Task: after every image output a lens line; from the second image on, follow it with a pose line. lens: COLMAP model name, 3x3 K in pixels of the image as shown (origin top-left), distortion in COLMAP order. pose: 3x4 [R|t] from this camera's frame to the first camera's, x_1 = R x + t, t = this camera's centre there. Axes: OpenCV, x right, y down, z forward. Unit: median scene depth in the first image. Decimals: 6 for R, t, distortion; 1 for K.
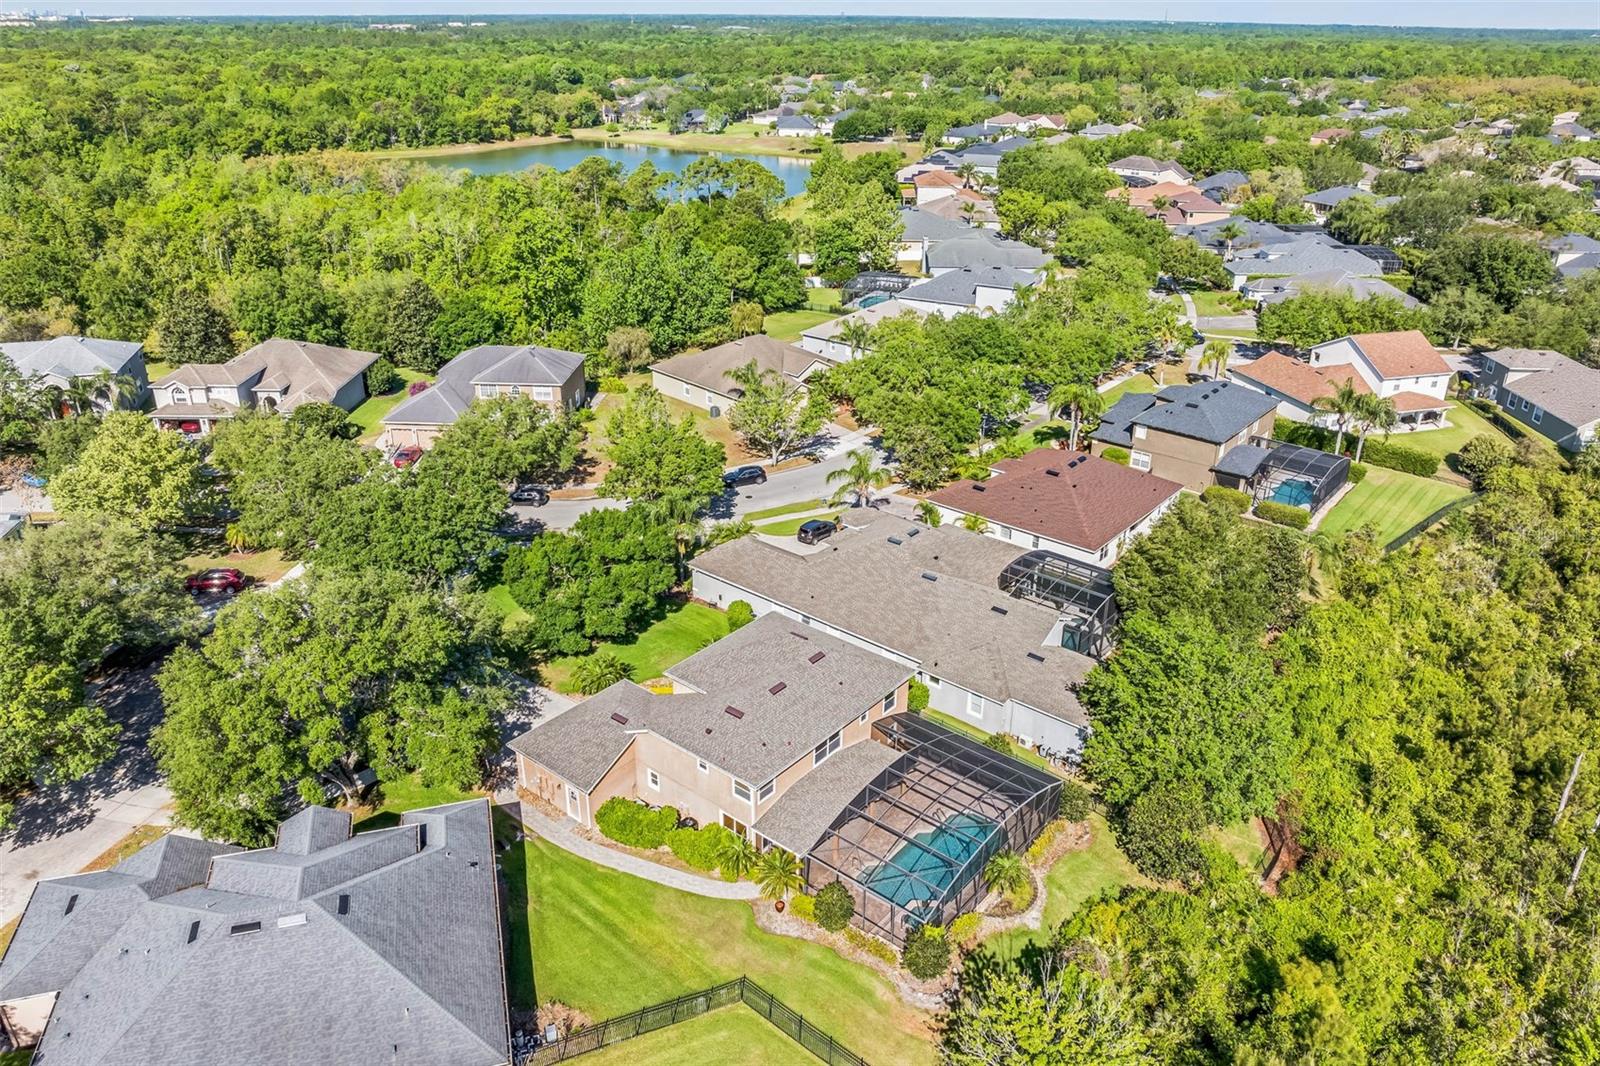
lens RADIAL K [[1126.2, 0, 799.4], [0, 1126.2, 528.6], [0, 0, 1]] dist [-0.035590, 0.001361]
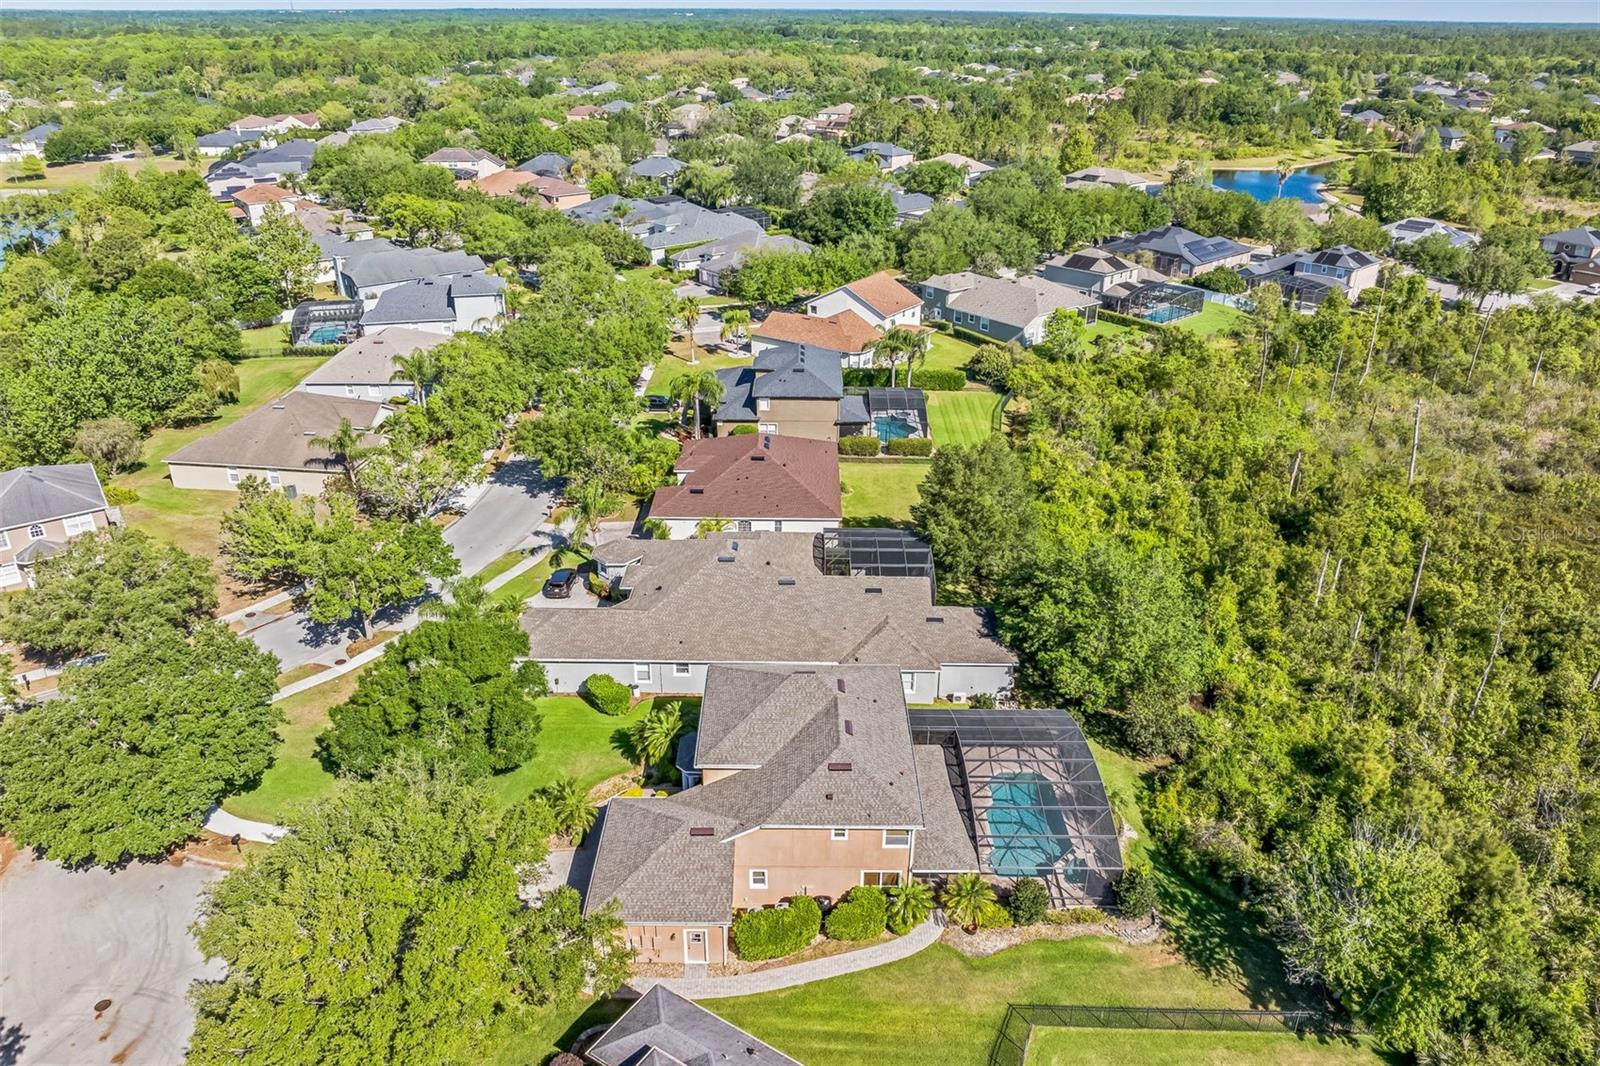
lens RADIAL K [[1126.2, 0, 795.1], [0, 1126.2, 522.4], [0, 0, 1]] dist [-0.035590, 0.001361]
pose [[0.773128, -0.269009, 0.574375, -0.256581], [0.265951, 0.959637, 0.091467, -0.056981], [-0.575797, 0.082040, 0.813466, 0.112825]]
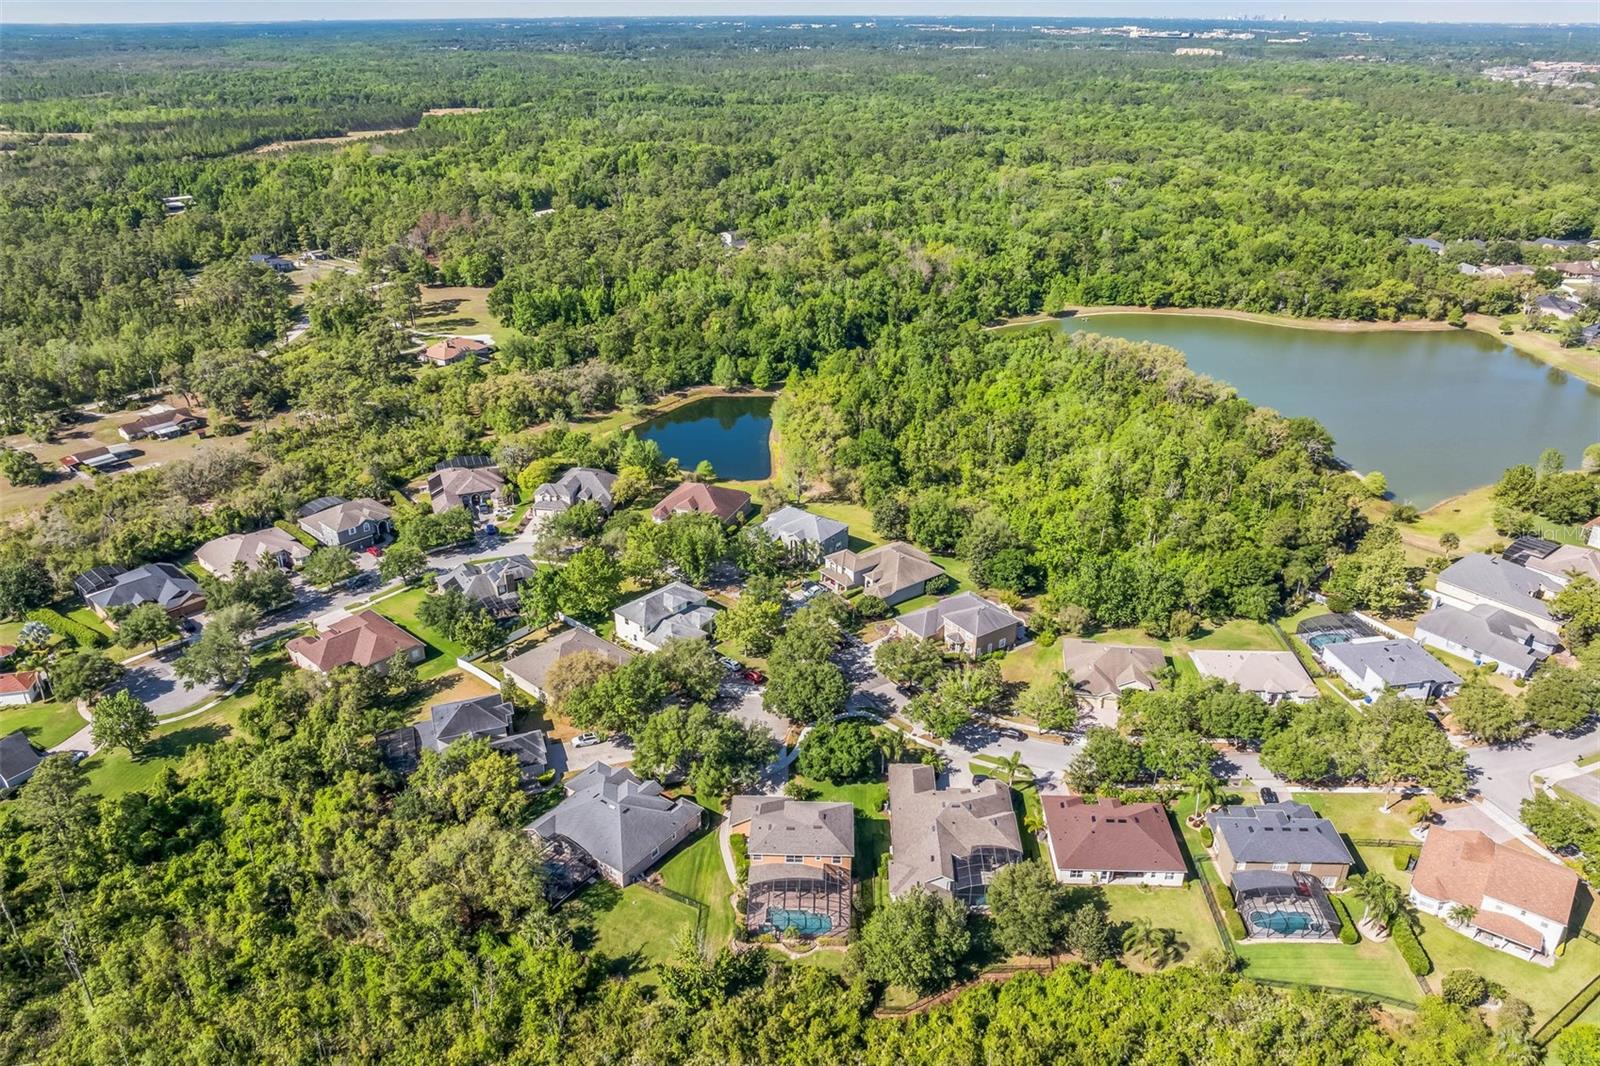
lens RADIAL K [[1126.2, 0, 805.9], [0, 1126.2, 527.3], [0, 0, 1]] dist [-0.035590, 0.001361]
pose [[0.615867, 0.327185, -0.716699, 0.747810], [-0.330375, 0.933095, 0.142078, -0.405246], [0.715234, 0.149279, 0.682756, -0.381210]]
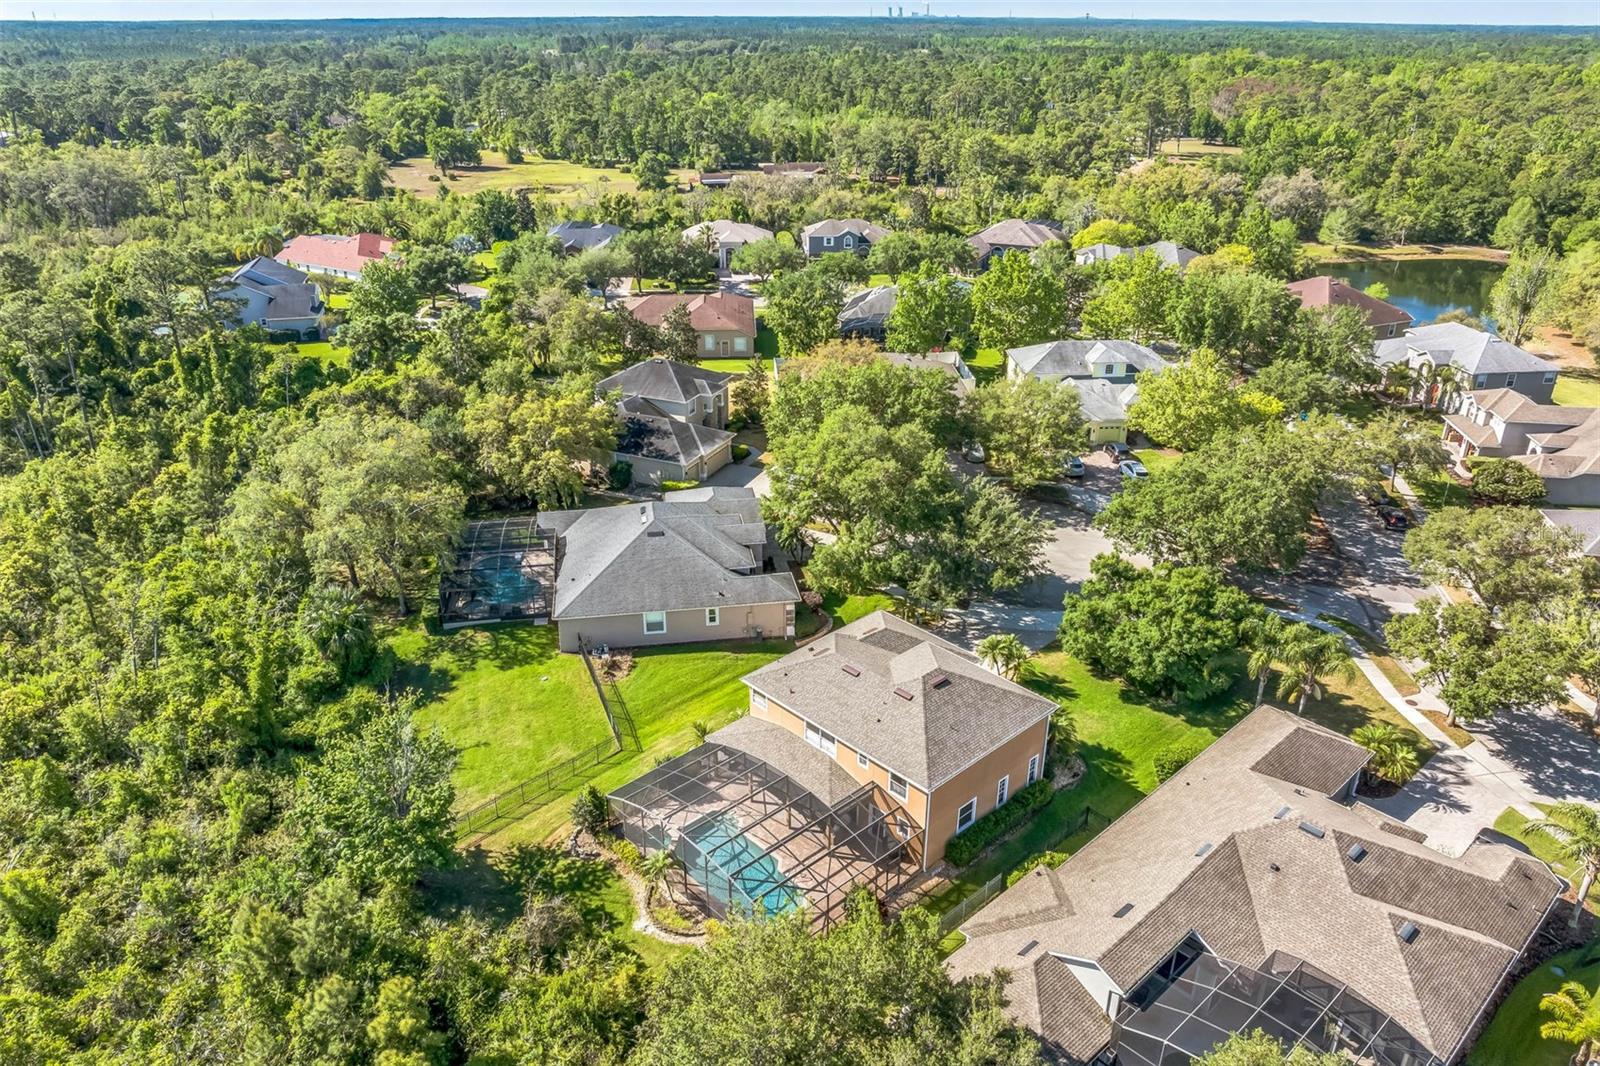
lens RADIAL K [[1126.2, 0, 805.5], [0, 1126.2, 528.5], [0, 0, 1]] dist [-0.035590, 0.001361]
pose [[-0.118712, 0.407972, -0.905244, 0.405774], [-0.420318, 0.805330, 0.418063, -0.176744], [0.899578, 0.430119, 0.075876, 0.384579]]
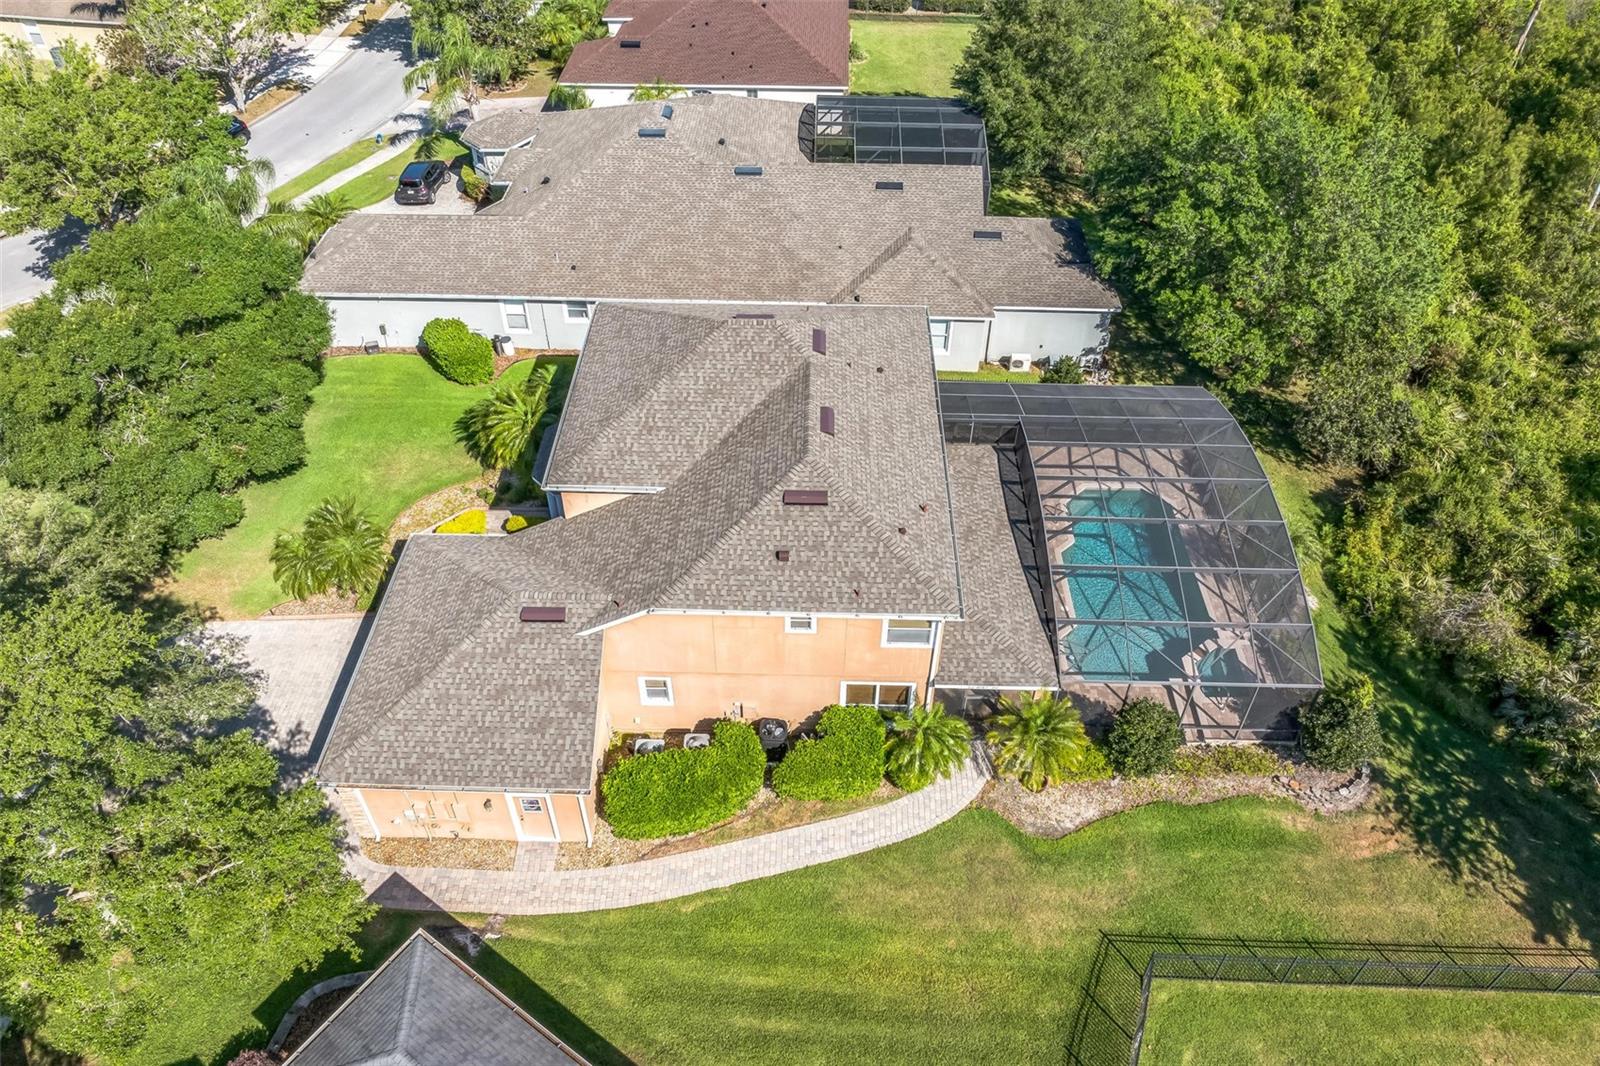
lens RADIAL K [[1126.2, 0, 795.7], [0, 1126.2, 530.6], [0, 0, 1]] dist [-0.035590, 0.001361]
pose [[0.787567, -0.422024, 0.449037, -0.129477], [0.260249, 0.888299, 0.378411, -0.004333], [-0.558578, -0.181162, 0.809426, 0.274771]]
